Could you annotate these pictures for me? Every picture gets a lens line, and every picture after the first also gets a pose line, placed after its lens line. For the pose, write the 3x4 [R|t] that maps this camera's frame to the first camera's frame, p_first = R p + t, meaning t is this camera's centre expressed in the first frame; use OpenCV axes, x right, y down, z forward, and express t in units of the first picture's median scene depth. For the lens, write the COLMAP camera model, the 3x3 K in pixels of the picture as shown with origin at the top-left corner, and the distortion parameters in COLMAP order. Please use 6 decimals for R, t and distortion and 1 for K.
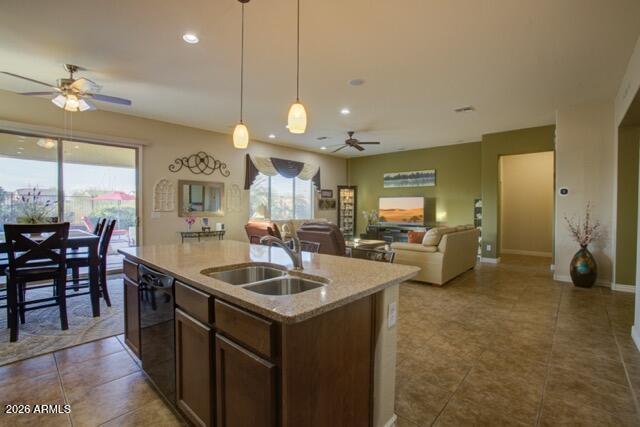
lens RADIAL K [[291.0, 0, 315.9], [0, 291.0, 213.8], [0, 0, 1]] dist [-0.078553, 0.031168]
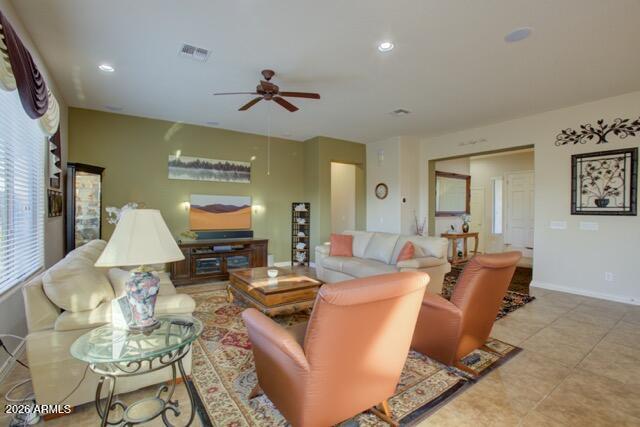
lens RADIAL K [[291.0, 0, 315.9], [0, 291.0, 213.8], [0, 0, 1]] dist [-0.078553, 0.031168]
pose [[0.223811, -0.011227, 0.974568, -0.479226], [0.014007, 0.999867, 0.008302, -0.031421], [-0.974532, 0.011793, 0.223938, 1.021181]]
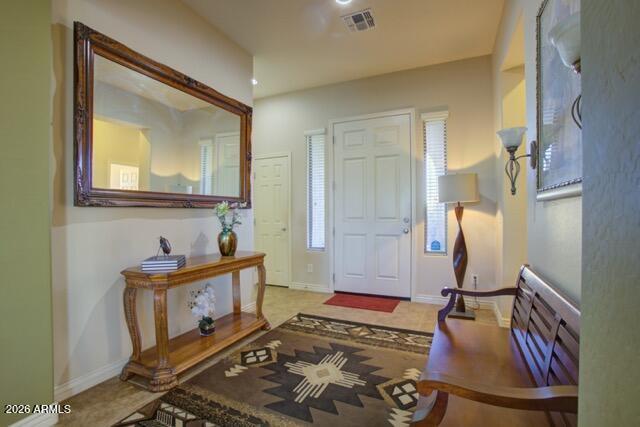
lens RADIAL K [[297.7, 0, 333.2], [0, 297.7, 214.3], [0, 0, 1]] dist [-0.051067, 0.000373]
pose [[-0.351418, -0.007388, 0.936190, 0.559412], [0.013348, 0.999828, 0.012901, 0.009319], [-0.936124, 0.017030, -0.351258, 0.611471]]
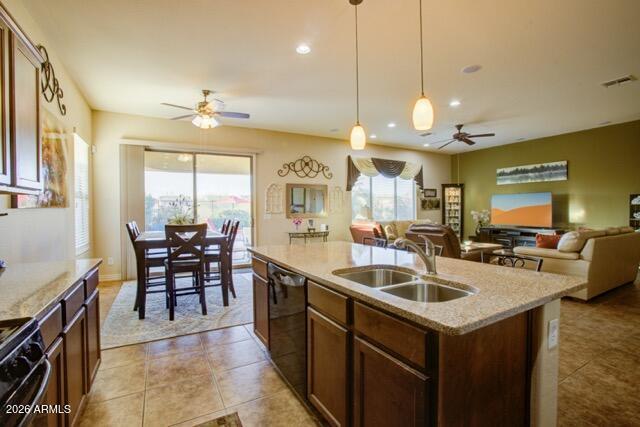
lens RADIAL K [[291.0, 0, 315.9], [0, 291.0, 213.8], [0, 0, 1]] dist [-0.078553, 0.031168]
pose [[0.949122, -0.007794, -0.314811, -0.038462], [0.006794, 0.999968, -0.004274, -0.000861], [0.314834, 0.001918, 0.949145, 0.000384]]
